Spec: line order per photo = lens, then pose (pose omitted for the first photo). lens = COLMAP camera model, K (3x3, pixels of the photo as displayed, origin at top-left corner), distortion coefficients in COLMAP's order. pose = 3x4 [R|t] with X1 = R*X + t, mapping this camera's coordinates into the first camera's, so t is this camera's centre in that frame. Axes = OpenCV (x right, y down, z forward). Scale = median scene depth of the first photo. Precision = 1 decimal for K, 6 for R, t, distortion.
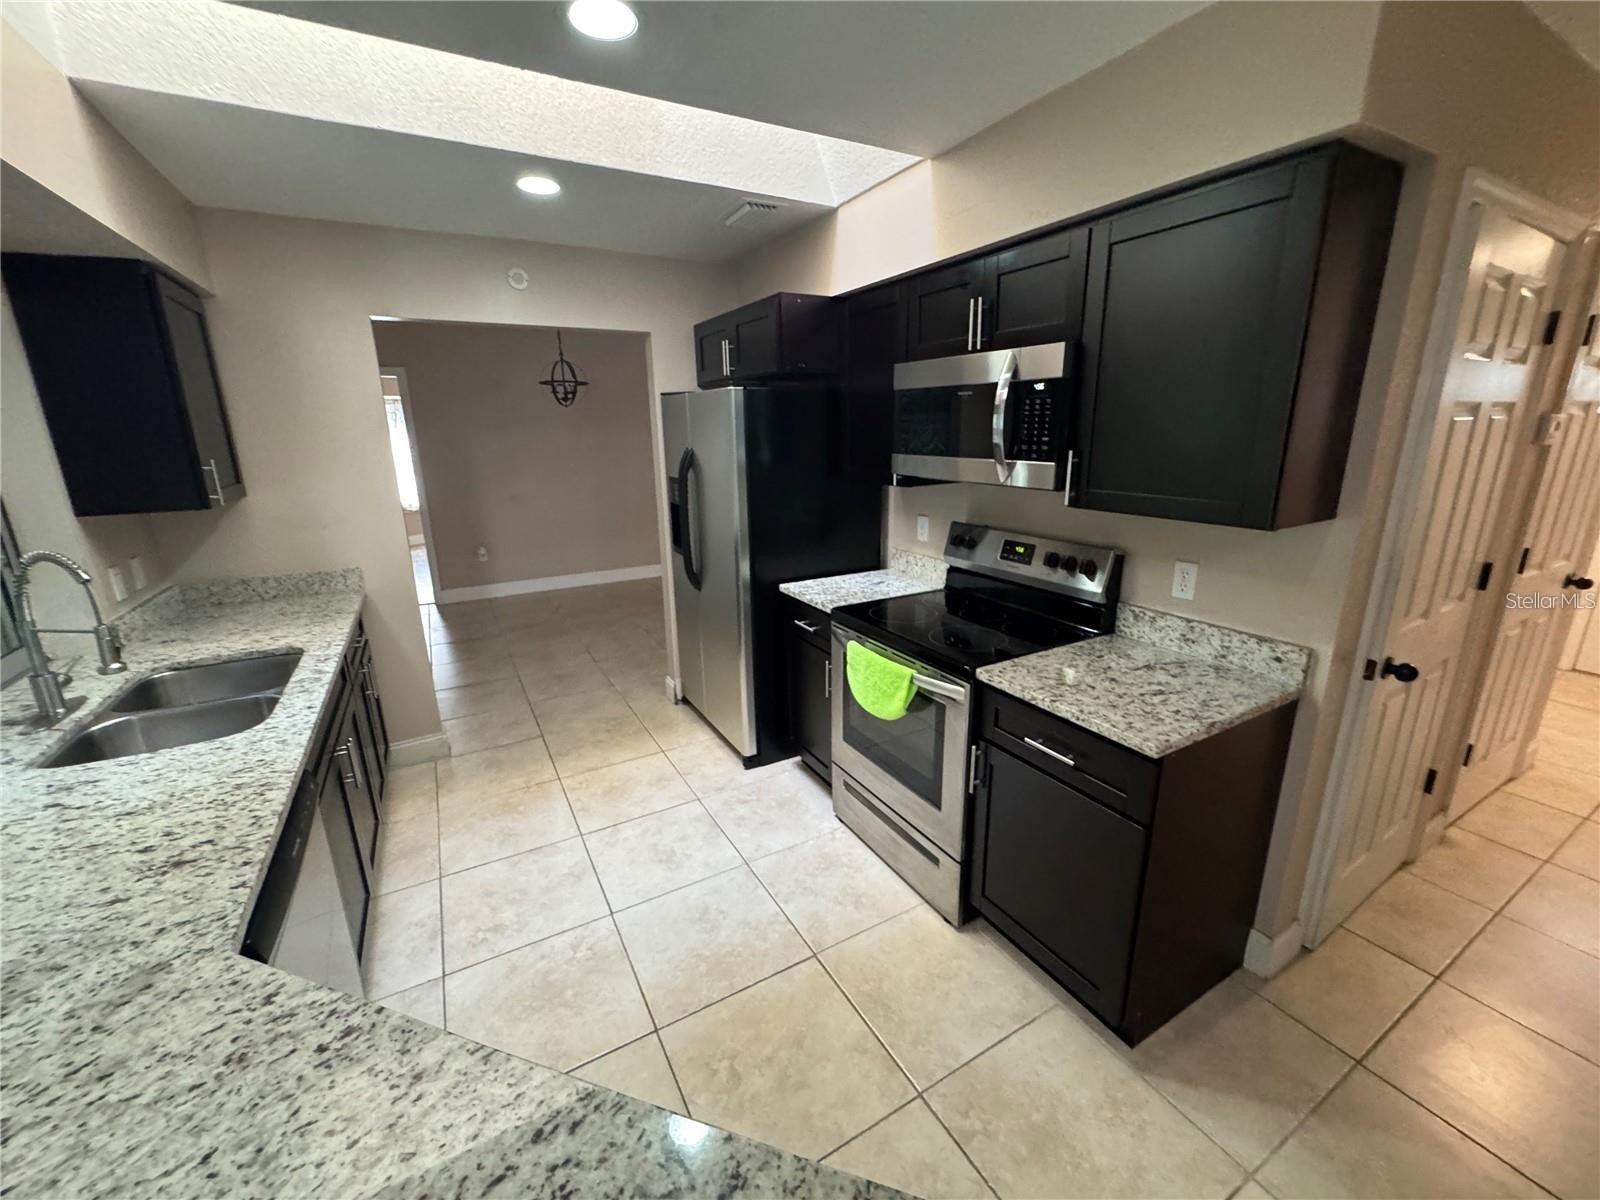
lens RADIAL K [[645.3, 0, 800.0], [0, 645.3, 600.0], [0, 0, 1]] dist [-0.000715, 0.000728]
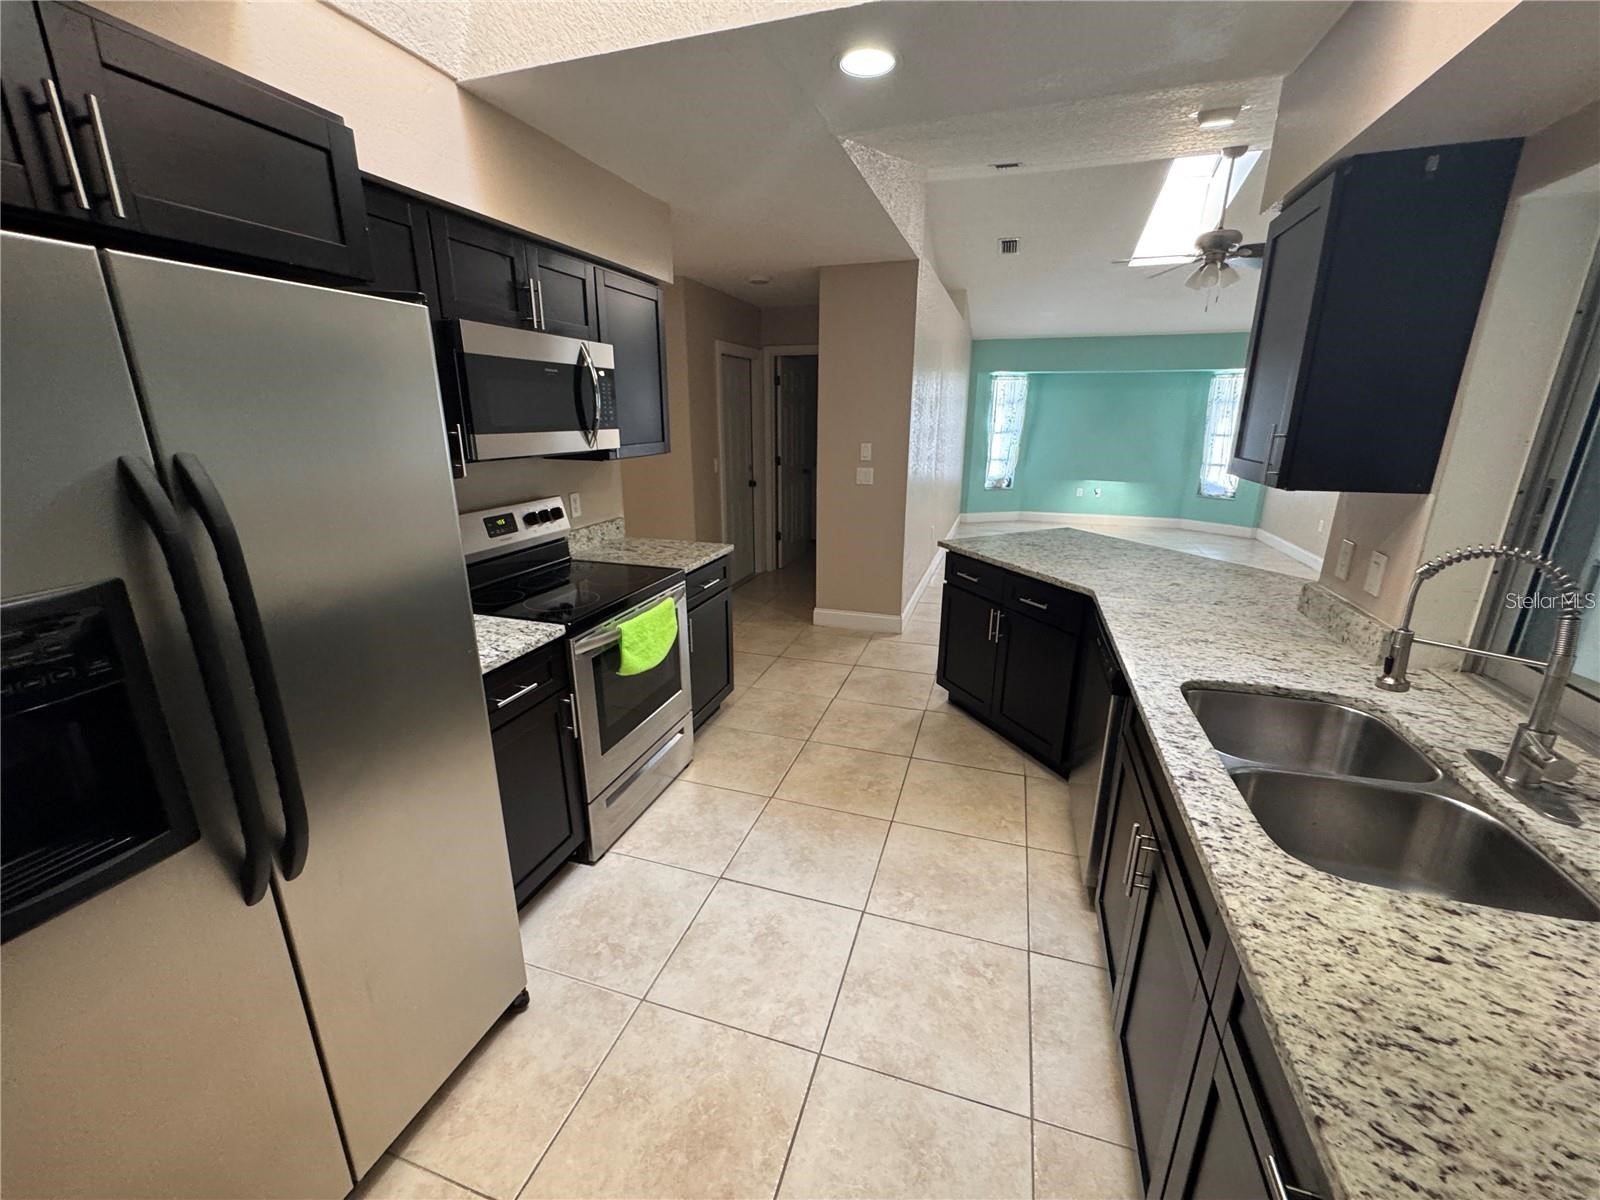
lens RADIAL K [[645.3, 0, 800.0], [0, 645.3, 600.0], [0, 0, 1]] dist [-0.000715, 0.000728]
pose [[-0.678332, -0.193150, 0.708914, -0.917380], [0.201765, 0.878773, 0.432491, -0.391323], [-0.706511, 0.436406, -0.557129, 1.575637]]
